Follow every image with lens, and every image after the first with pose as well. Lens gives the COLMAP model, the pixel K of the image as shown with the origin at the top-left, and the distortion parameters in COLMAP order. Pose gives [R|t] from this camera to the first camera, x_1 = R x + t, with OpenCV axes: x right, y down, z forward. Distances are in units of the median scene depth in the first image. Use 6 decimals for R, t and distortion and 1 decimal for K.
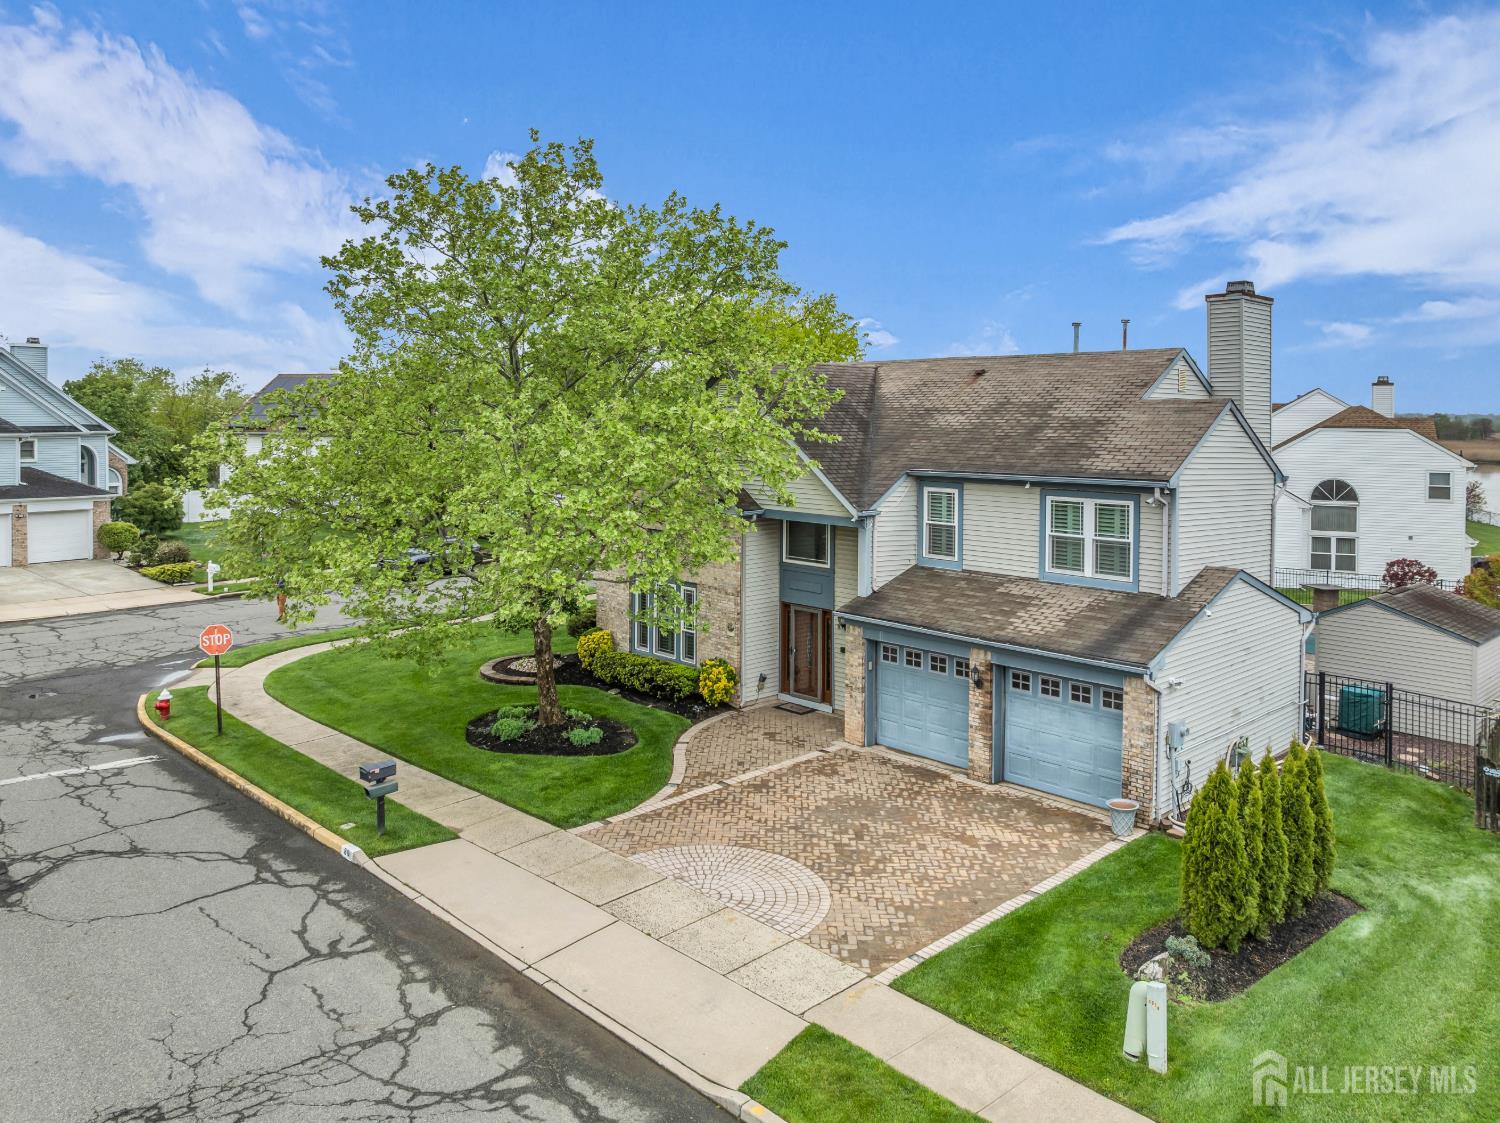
lens RADIAL K [[850.9, 0, 718.2], [0, 850.9, 560.4], [0, 0, 1]] dist [-0.019283, -0.001241]
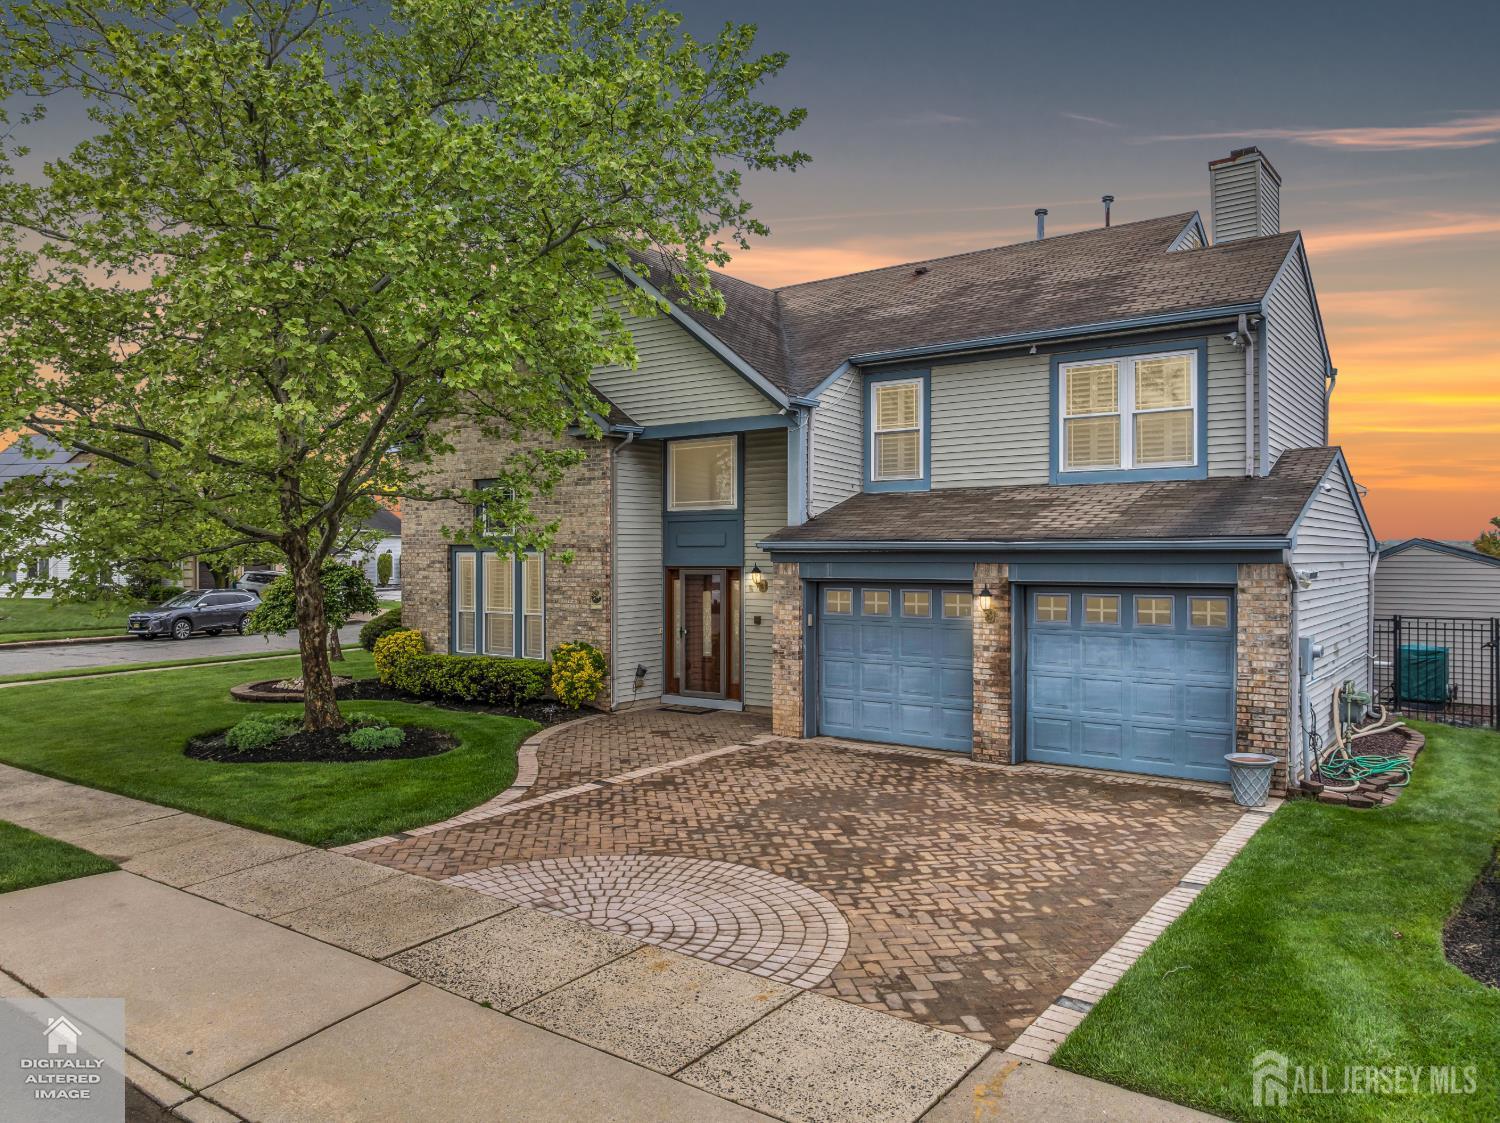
lens RADIAL K [[1055.8, 0, 750.0], [0, 1055.8, 561.5], [0, 0, 1]] dist [-0.034328, -0.007164]
pose [[0.984795, -0.006314, 0.173608, -0.021886], [0.008533, 0.999891, -0.012037, 0.119343], [-0.173513, 0.013335, 0.984741, 0.236622]]
